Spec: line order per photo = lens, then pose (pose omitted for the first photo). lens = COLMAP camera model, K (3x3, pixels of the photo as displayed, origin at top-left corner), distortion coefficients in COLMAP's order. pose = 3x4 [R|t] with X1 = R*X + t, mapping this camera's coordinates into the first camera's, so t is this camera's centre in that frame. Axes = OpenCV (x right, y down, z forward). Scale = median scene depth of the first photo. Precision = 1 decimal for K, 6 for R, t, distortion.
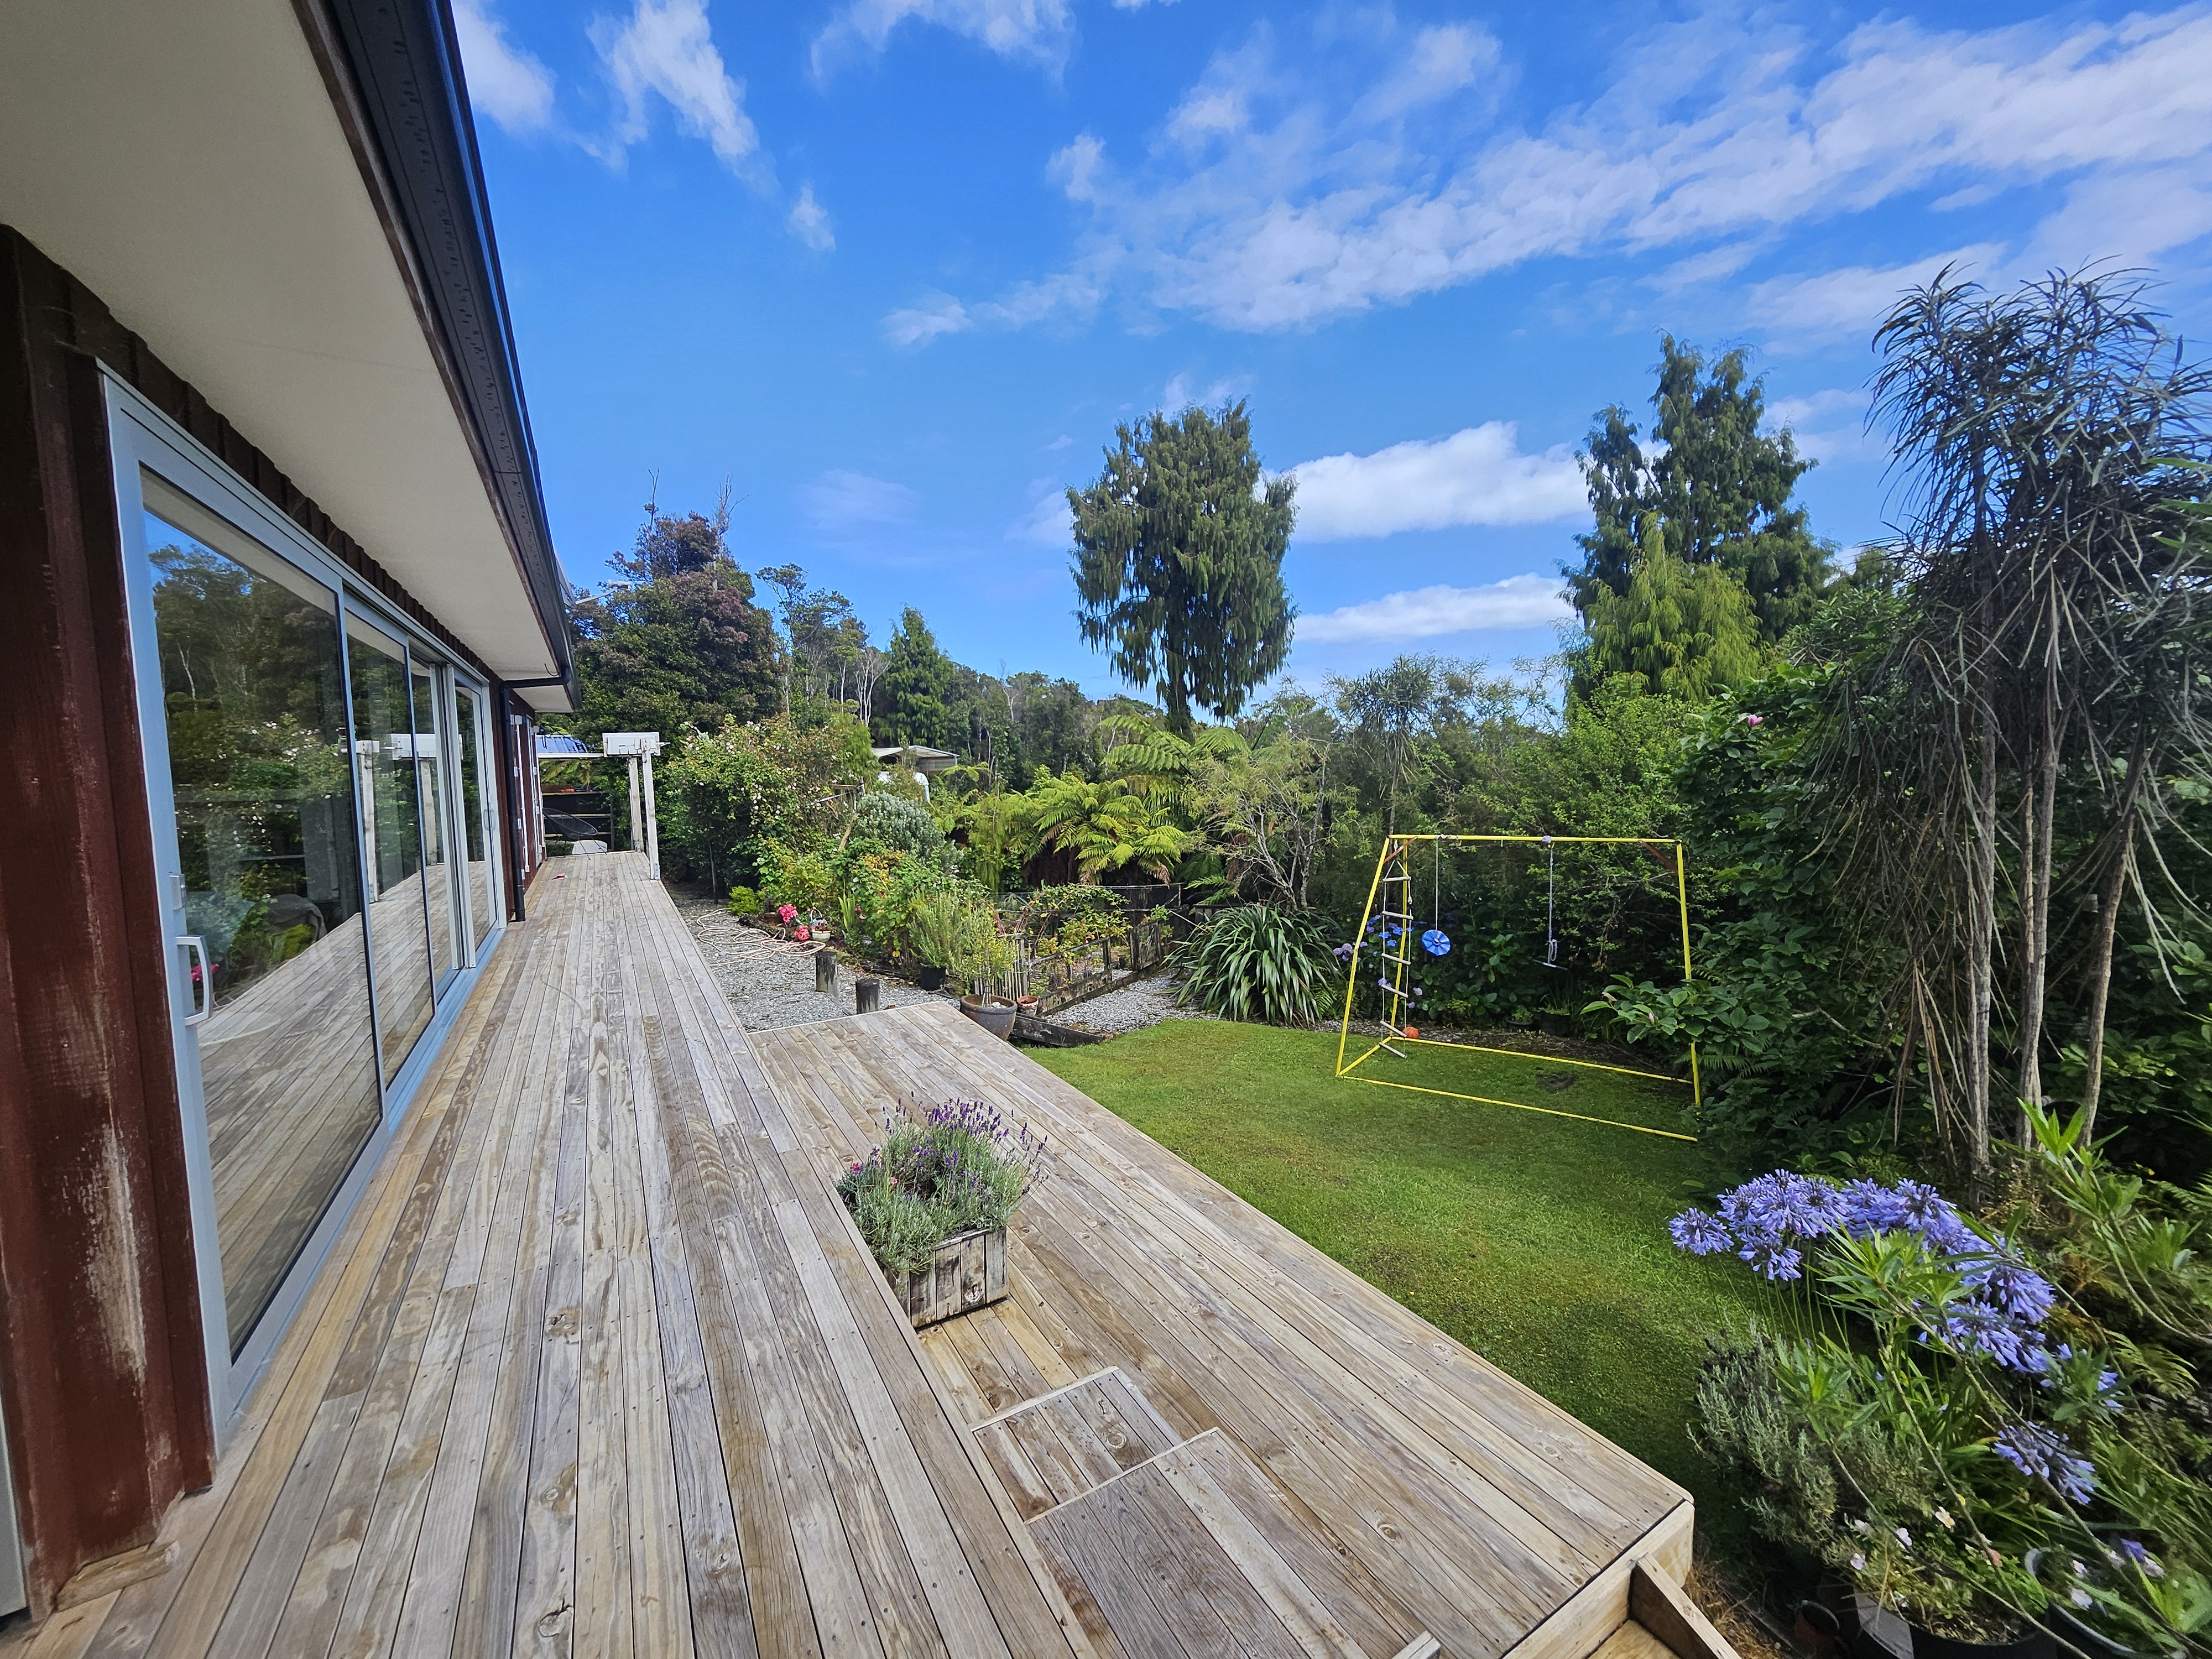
lens RADIAL K [[883.2, 0, 1106.0], [0, 883.2, 829.5], [0, 0, 1]] dist [-0.000205, -0.000879]
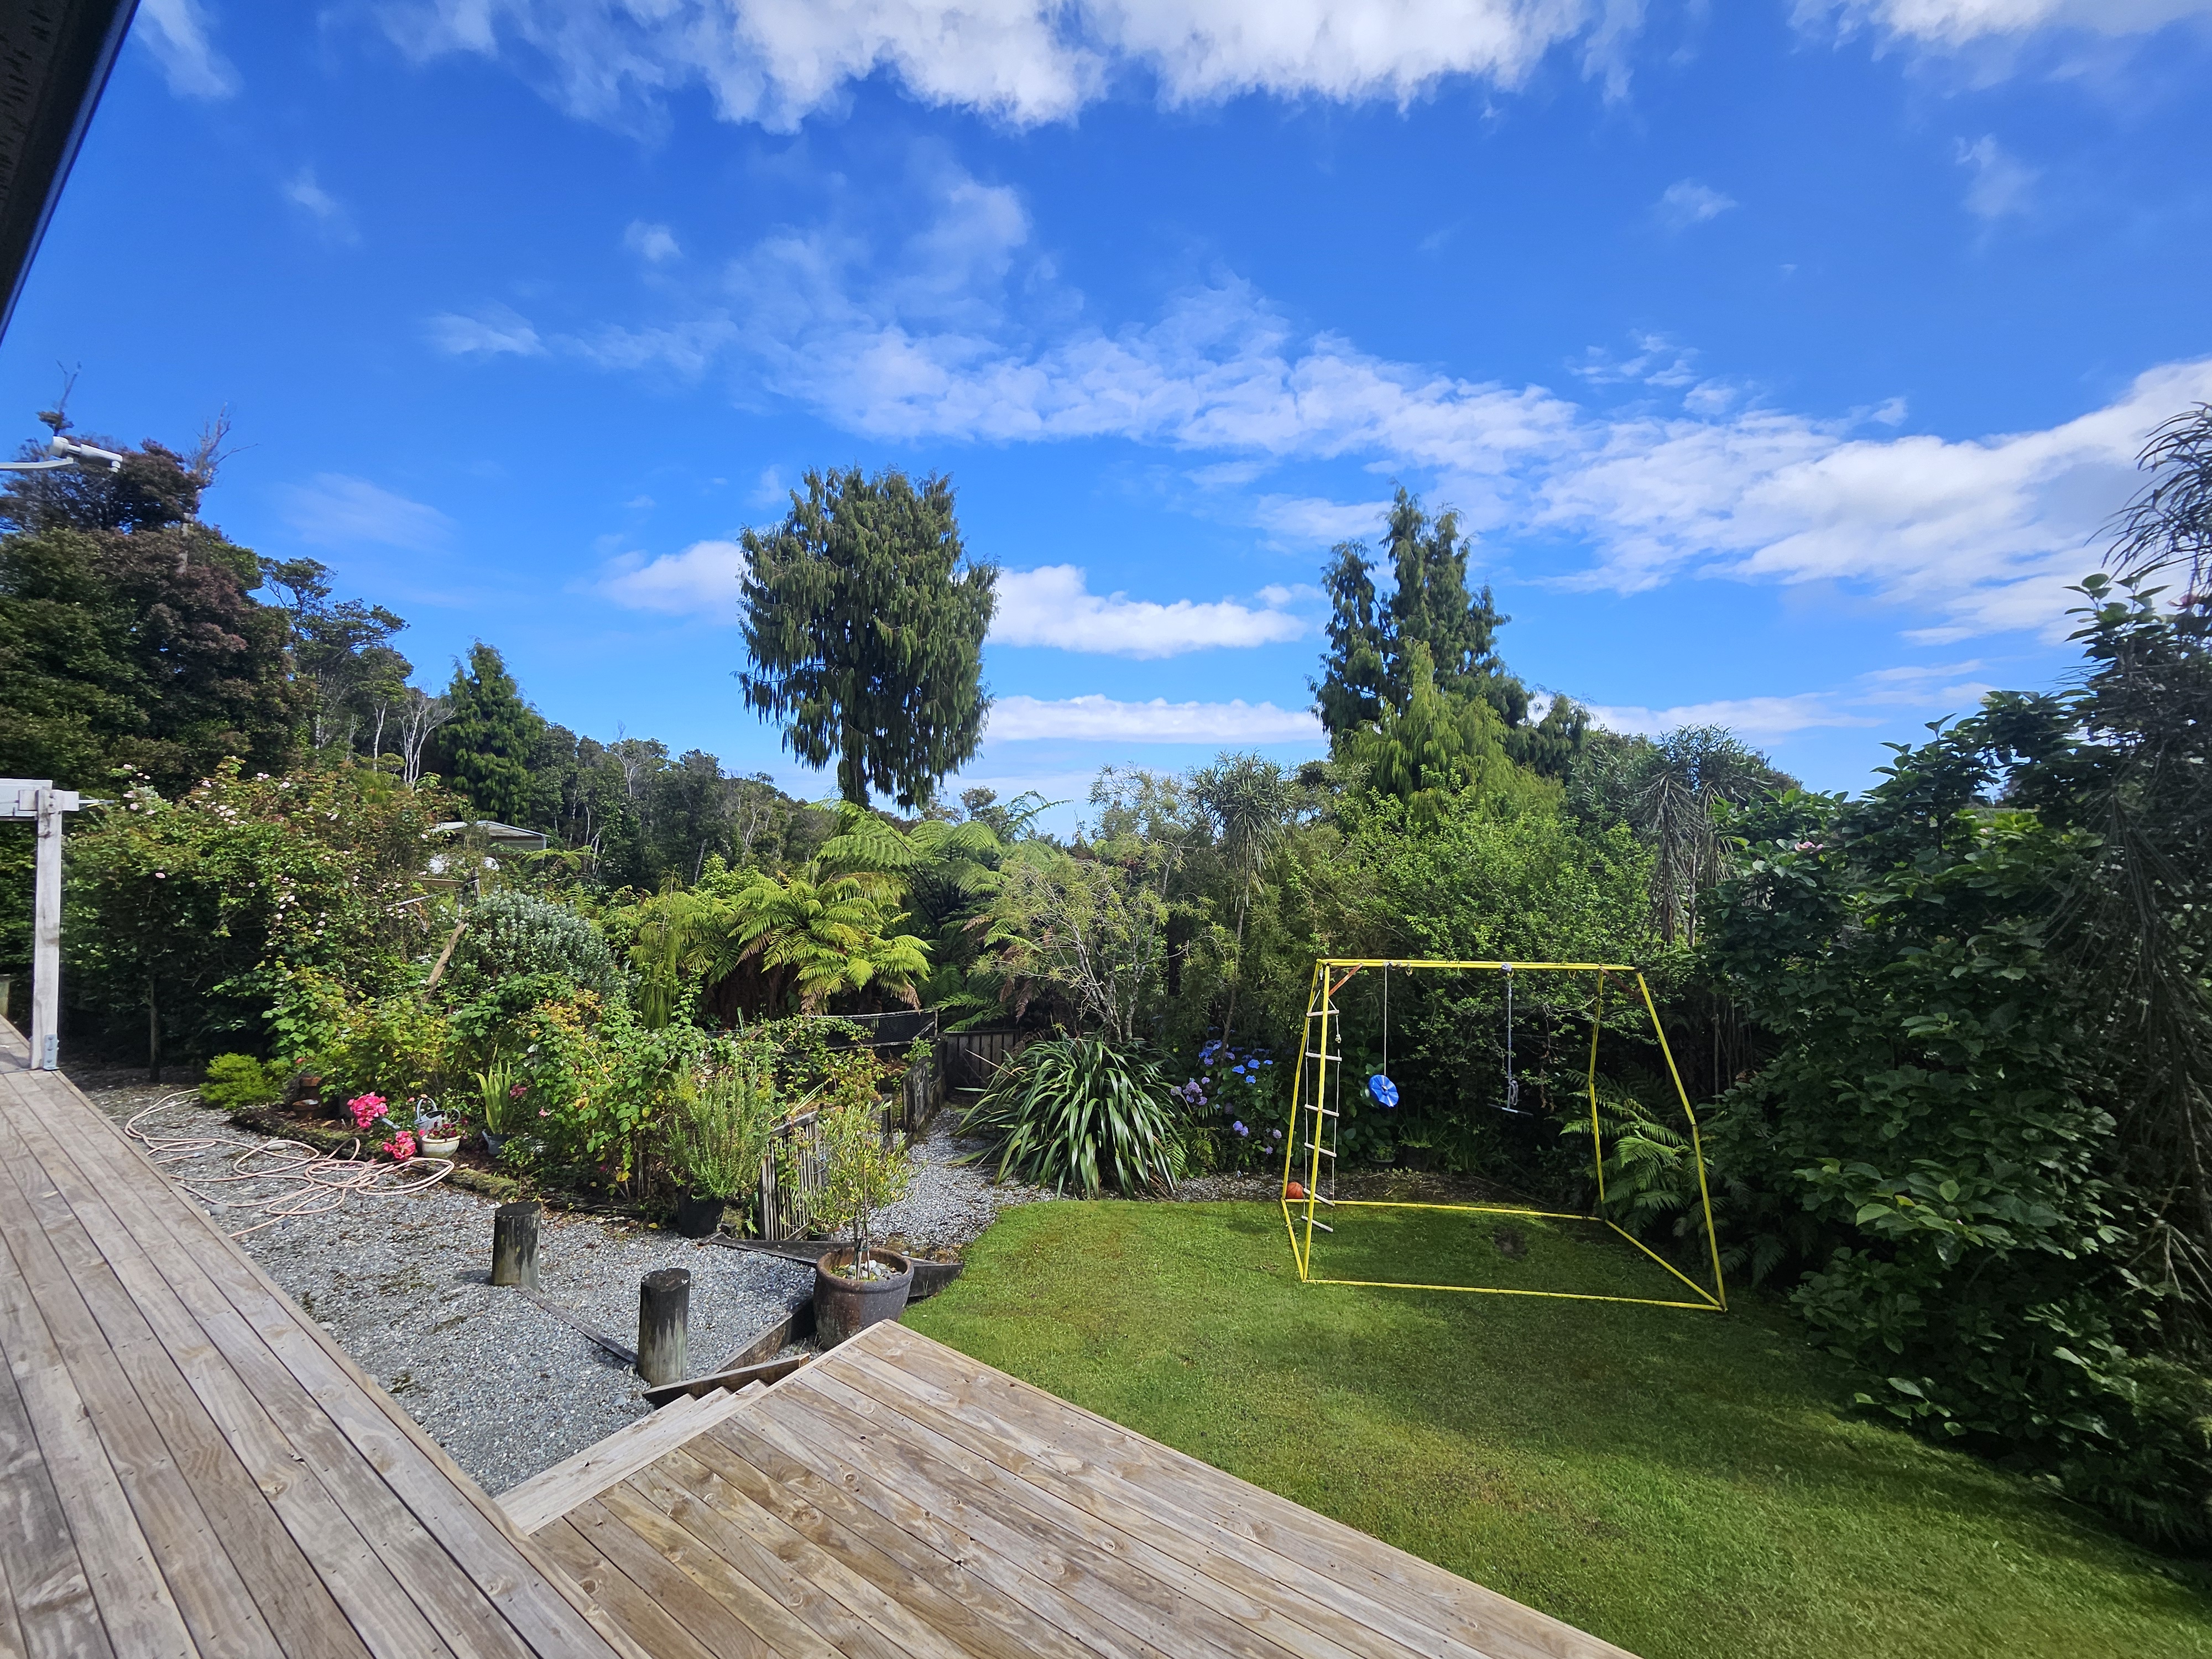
lens RADIAL K [[872.7, 0, 1106.0], [0, 872.7, 829.5], [0, 0, 1]] dist [-0.011566, 0.004433]
pose [[0.897145, 0.044087, 0.439530, -0.086280], [0.001935, 0.994605, -0.103715, -0.011837], [-0.441731, 0.093898, 0.892220, 0.127046]]
